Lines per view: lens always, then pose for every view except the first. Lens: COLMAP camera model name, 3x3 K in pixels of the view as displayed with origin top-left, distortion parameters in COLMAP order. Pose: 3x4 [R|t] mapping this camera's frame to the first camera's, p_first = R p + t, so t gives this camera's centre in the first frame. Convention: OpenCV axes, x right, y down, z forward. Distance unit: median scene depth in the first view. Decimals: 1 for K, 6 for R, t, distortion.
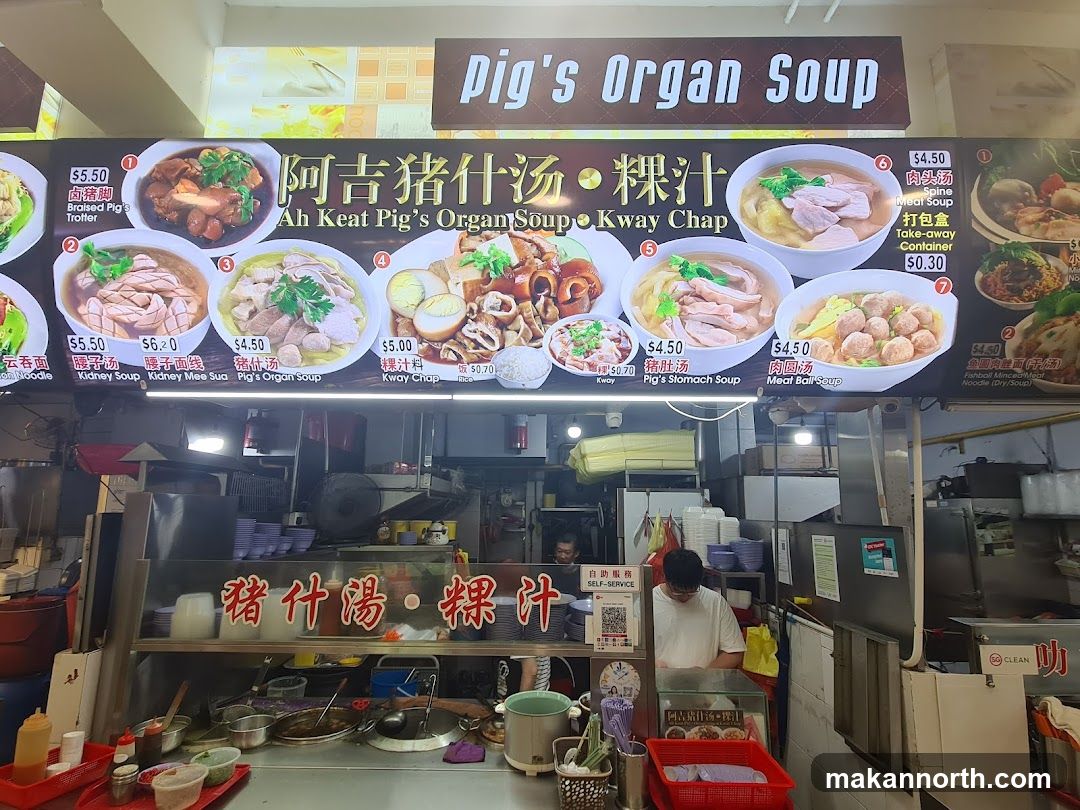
lens RADIAL K [[532.6, 0, 534.1], [0, 532.6, 414.3], [0, 0, 1]] dist [0.001391, -0.000675]
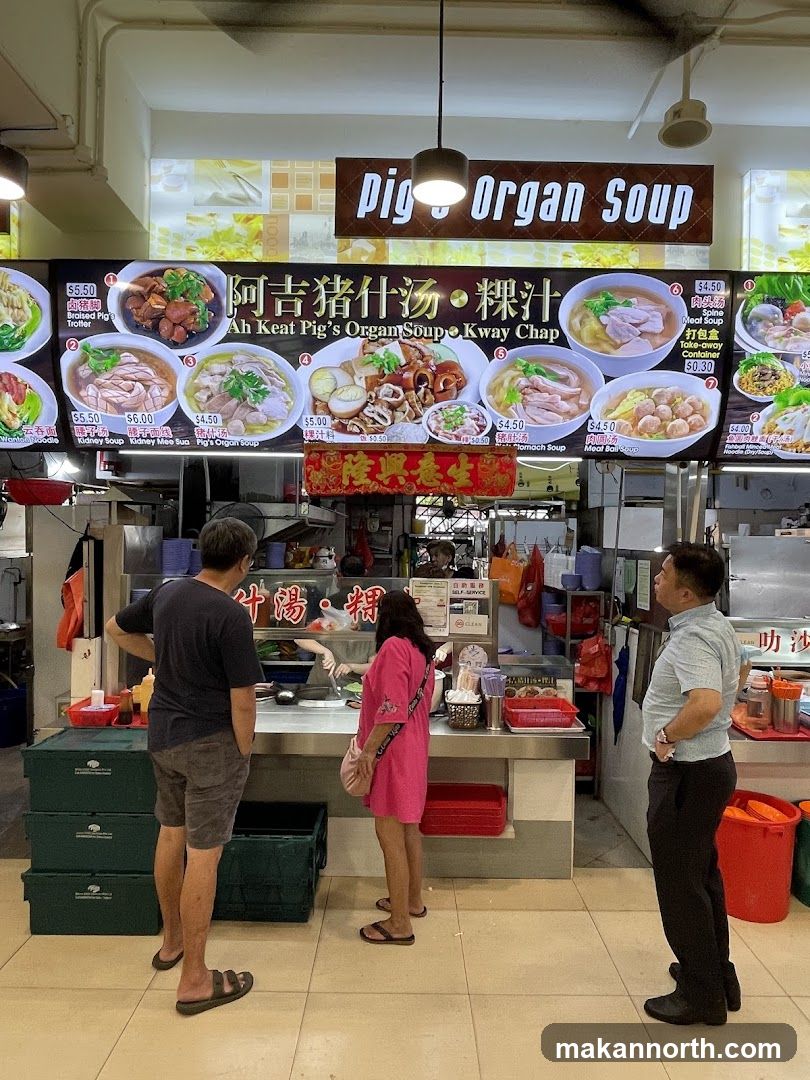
lens RADIAL K [[723.6, 0, 404.8], [0, 723.6, 533.3], [0, 0, 1]] dist [0.003170, -0.011253]
pose [[0.999831, 0.005223, 0.017631, -0.060016], [-0.008267, 0.984126, 0.177280, -0.176378], [-0.016425, -0.177396, 0.984003, -0.875296]]
